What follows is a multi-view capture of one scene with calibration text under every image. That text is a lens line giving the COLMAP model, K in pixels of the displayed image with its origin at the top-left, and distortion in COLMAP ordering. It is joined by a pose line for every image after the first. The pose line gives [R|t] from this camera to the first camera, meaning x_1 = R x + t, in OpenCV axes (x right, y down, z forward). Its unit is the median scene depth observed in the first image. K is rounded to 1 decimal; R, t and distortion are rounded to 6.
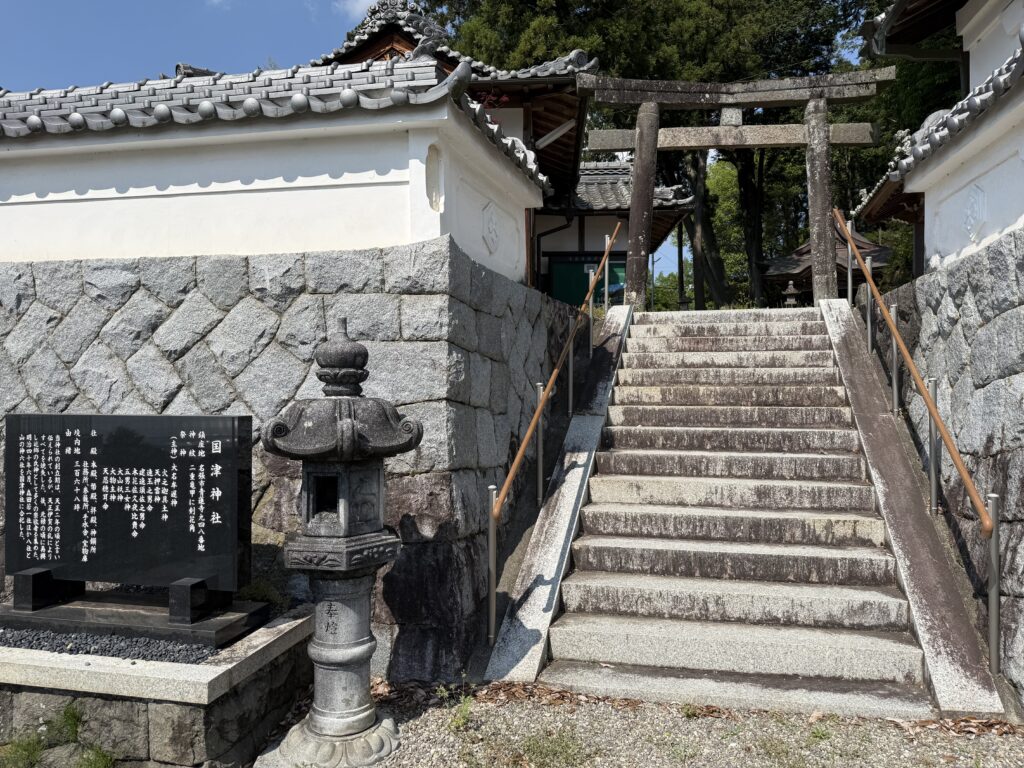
lens RADIAL K [[719.7, 0, 512.0], [0, 719.7, 384.0], [0, 0, 1]] dist [-0.000415, -0.001735]
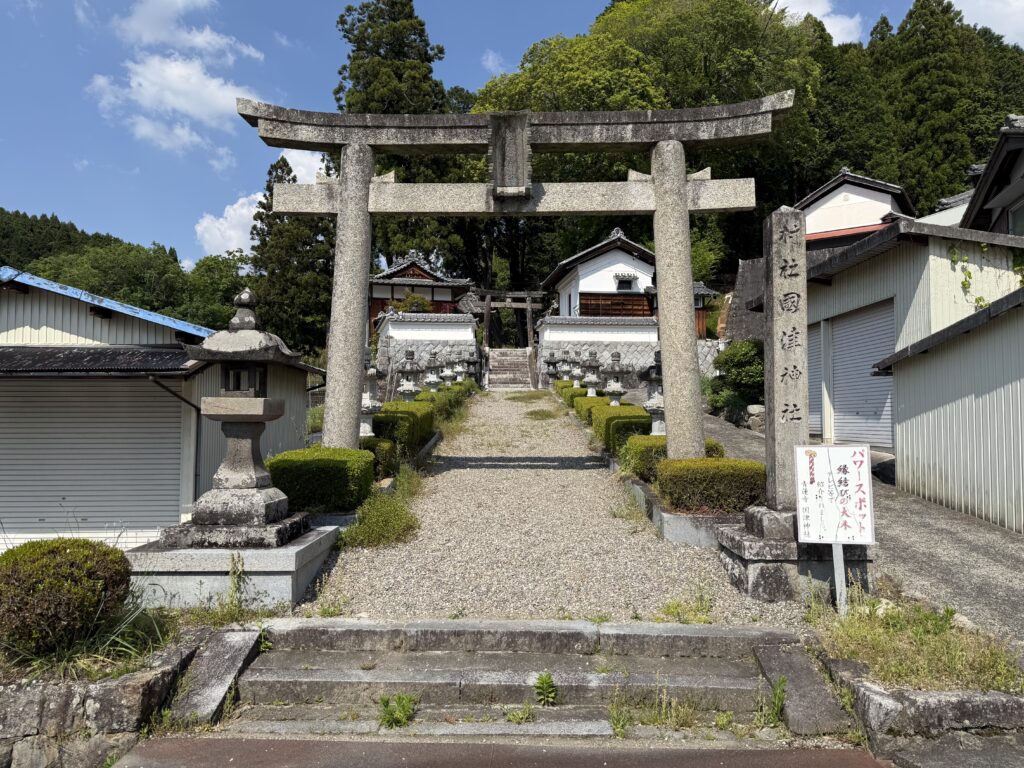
lens RADIAL K [[719.7, 0, 512.0], [0, 719.7, 384.0], [0, 0, 1]] dist [-0.000415, -0.001735]
pose [[0.952680, 0.011896, 0.303742, -1.209005], [0.001912, 0.998980, -0.045123, 0.371894], [-0.303969, 0.043569, 0.951685, -3.800706]]
